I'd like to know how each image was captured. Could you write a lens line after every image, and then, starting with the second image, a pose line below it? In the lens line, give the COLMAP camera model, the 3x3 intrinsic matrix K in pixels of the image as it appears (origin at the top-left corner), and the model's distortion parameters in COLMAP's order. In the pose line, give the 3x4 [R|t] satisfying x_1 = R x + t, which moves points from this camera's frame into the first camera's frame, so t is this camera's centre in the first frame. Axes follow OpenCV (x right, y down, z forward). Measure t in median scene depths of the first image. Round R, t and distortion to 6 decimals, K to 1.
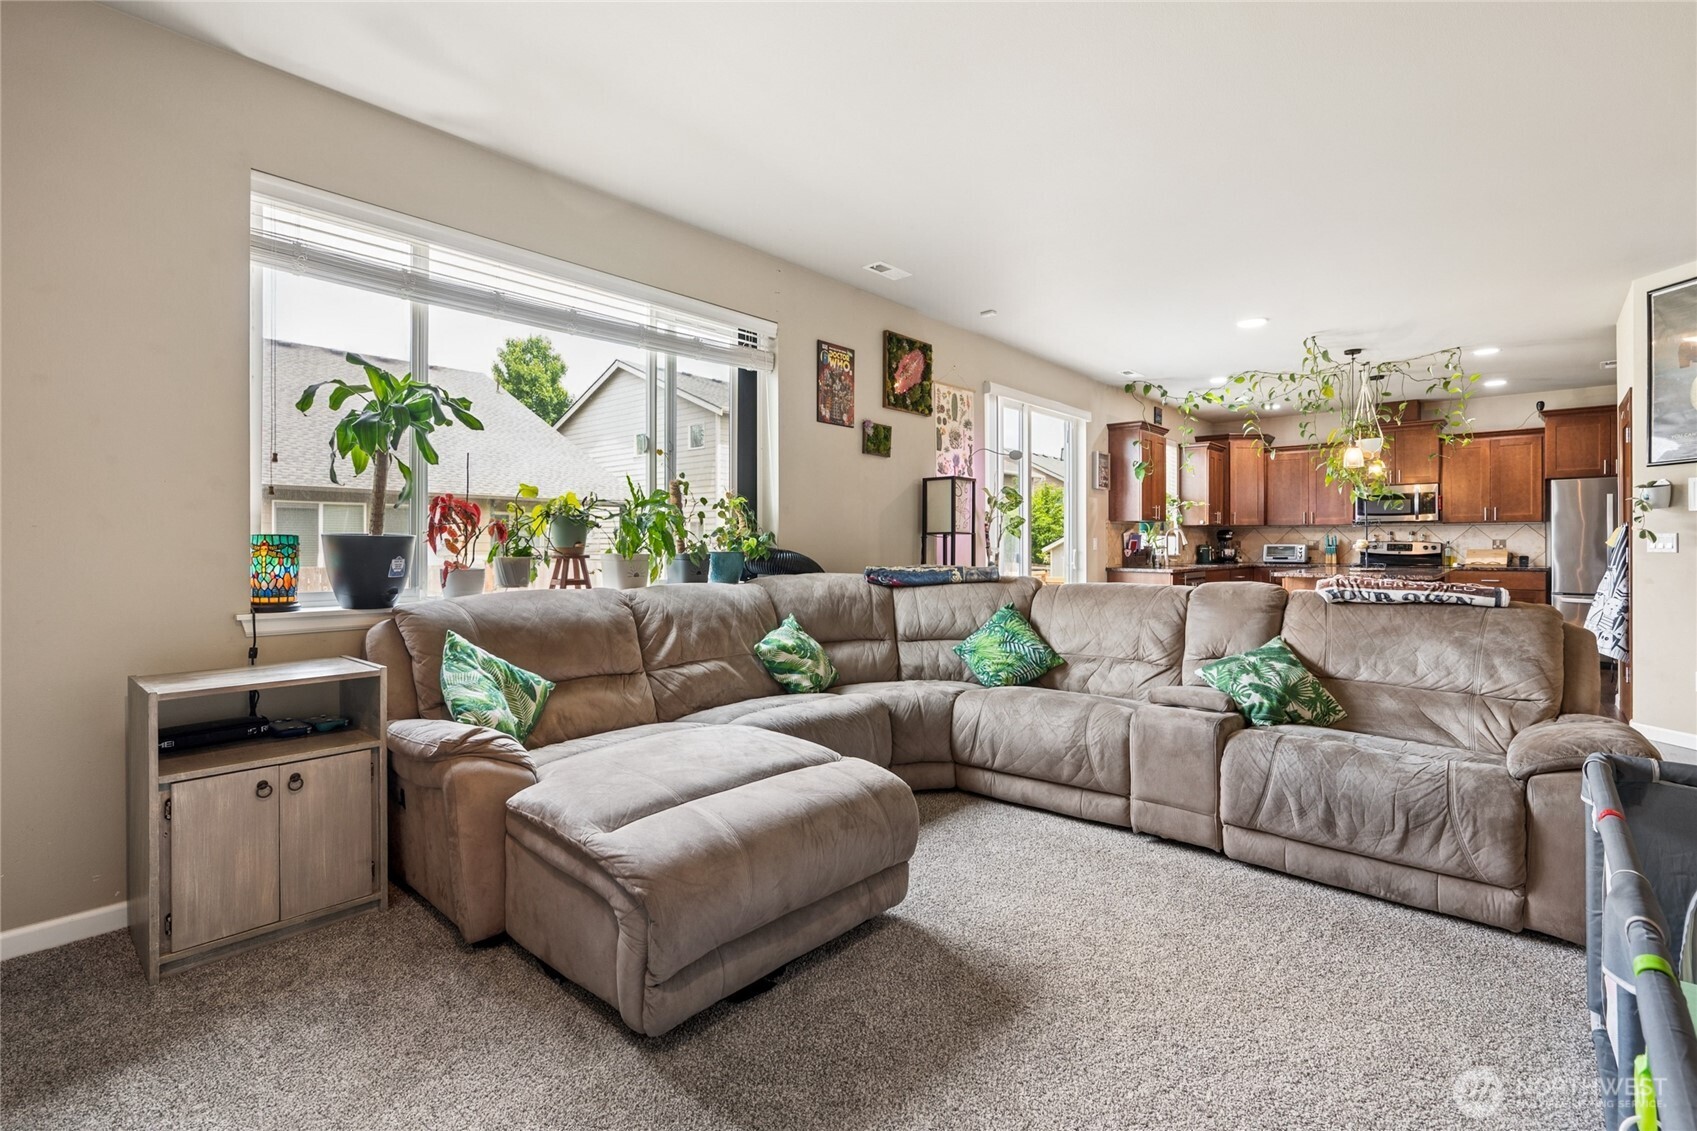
lens RADIAL K [[762.4, 0, 856.7], [0, 762.4, 543.2], [0, 0, 1]] dist [0.003295, -0.000084]
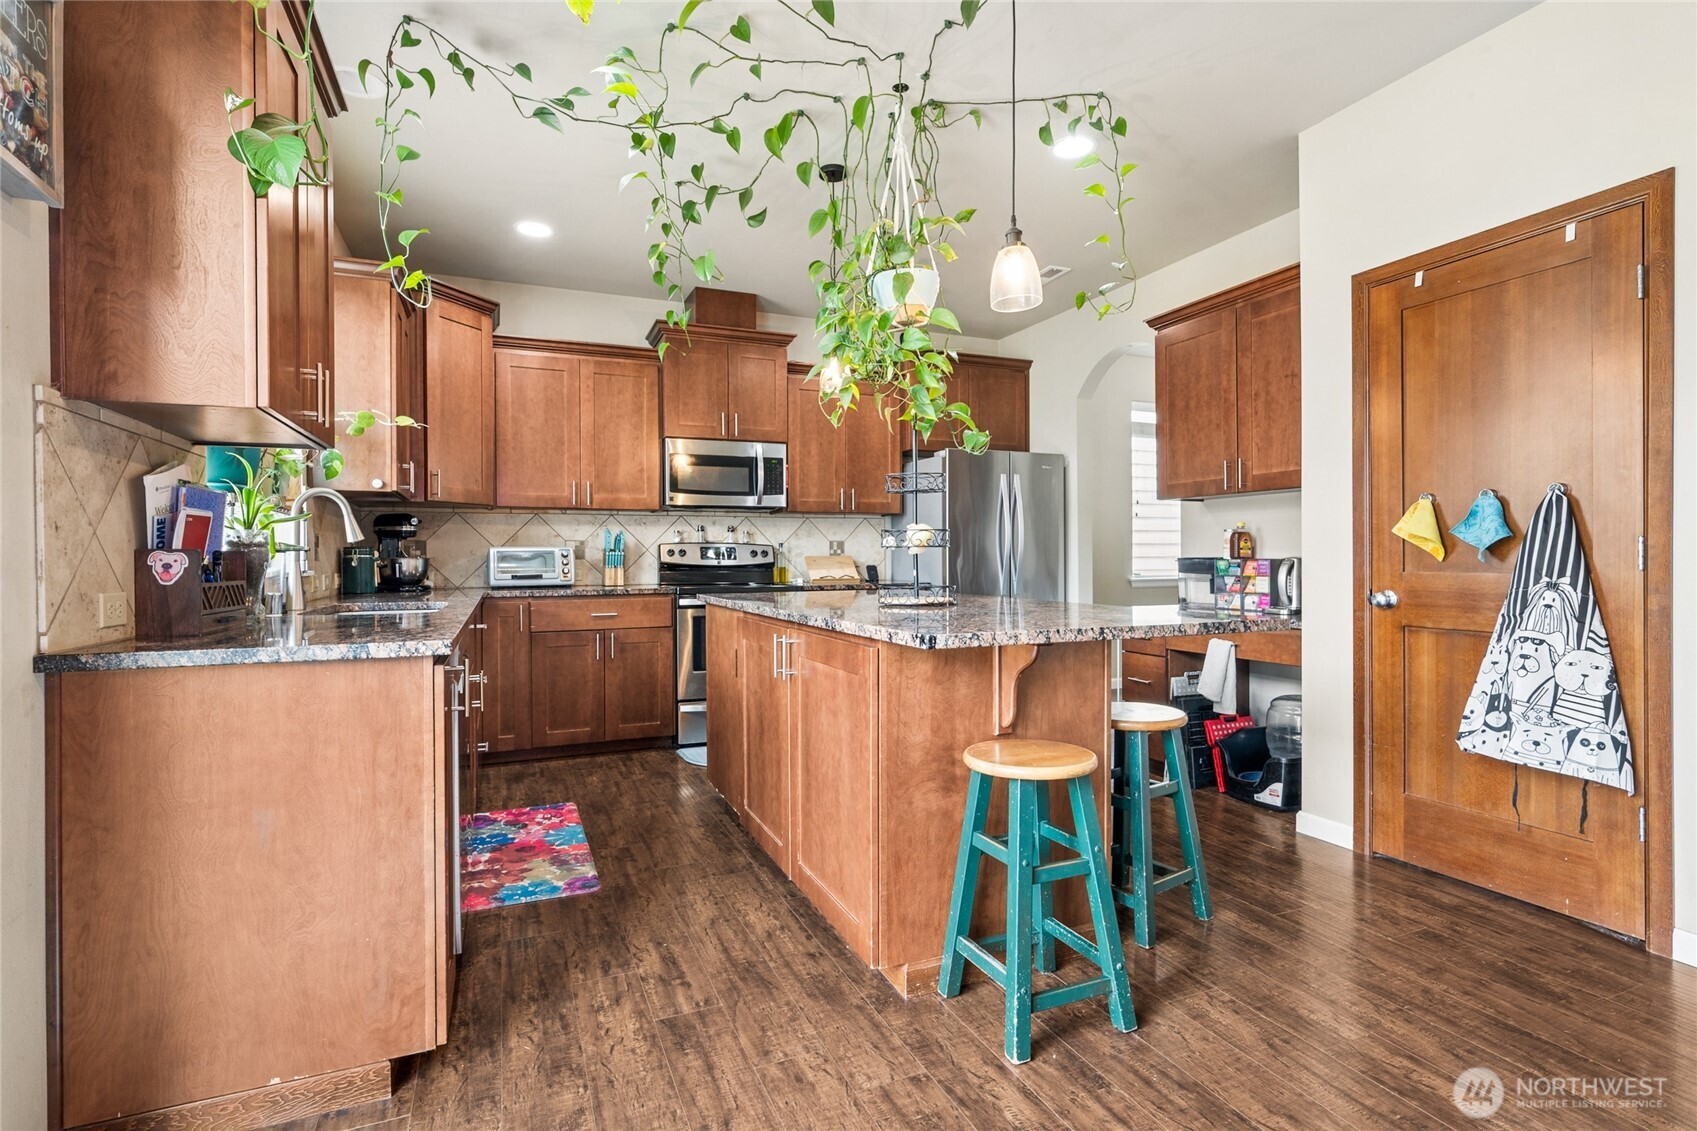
lens RADIAL K [[811.1, 0, 845.5], [0, 811.1, 566.7], [0, 0, 1]] dist [-0.002860, 0.000458]
pose [[0.436206, -0.011434, 0.899774, 0.228224], [0.003049, 0.999932, 0.011228, 0.009828], [-0.899842, -0.002154, 0.436211, 0.710909]]
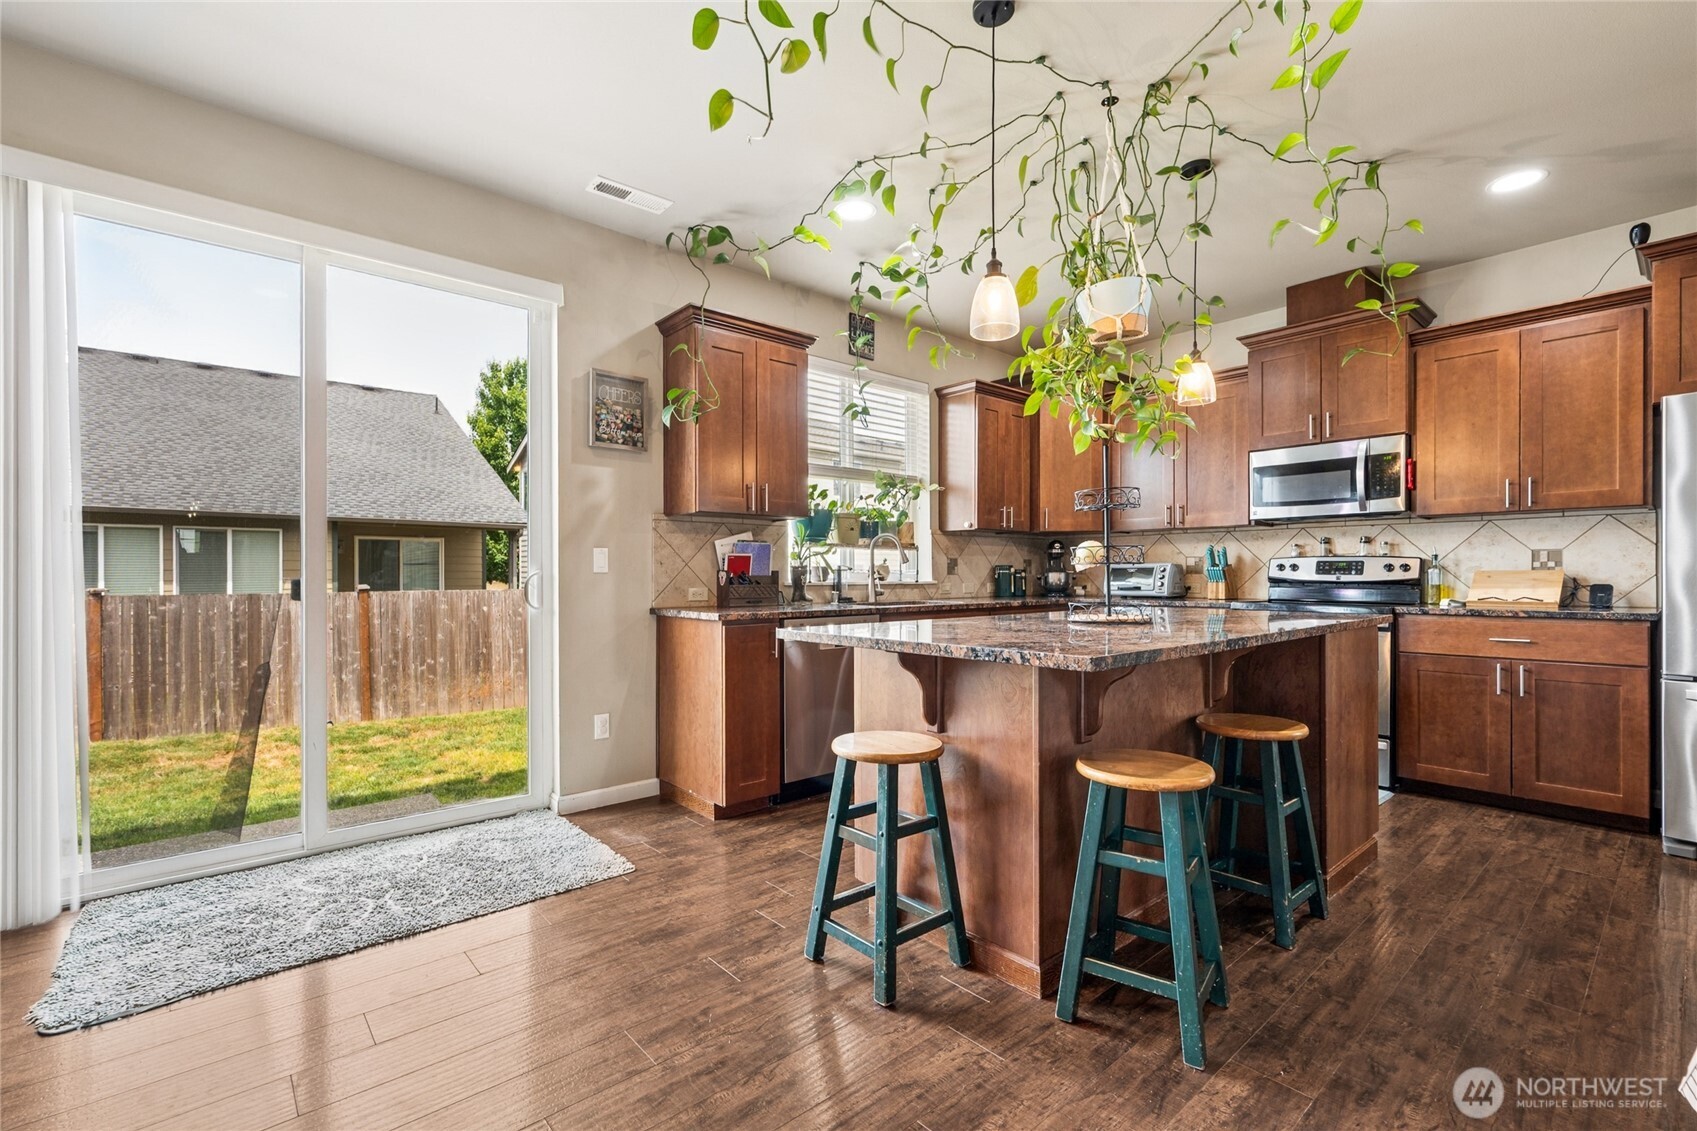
lens RADIAL K [[742.3, 0, 834.6], [0, 742.3, 575.4], [0, 0, 1]] dist [0.000911, 0.000407]
pose [[0.989913, -0.001883, -0.141661, 0.488676], [0.002488, 0.999989, 0.004097, 0.008448], [0.141652, -0.004408, 0.989907, 0.503684]]
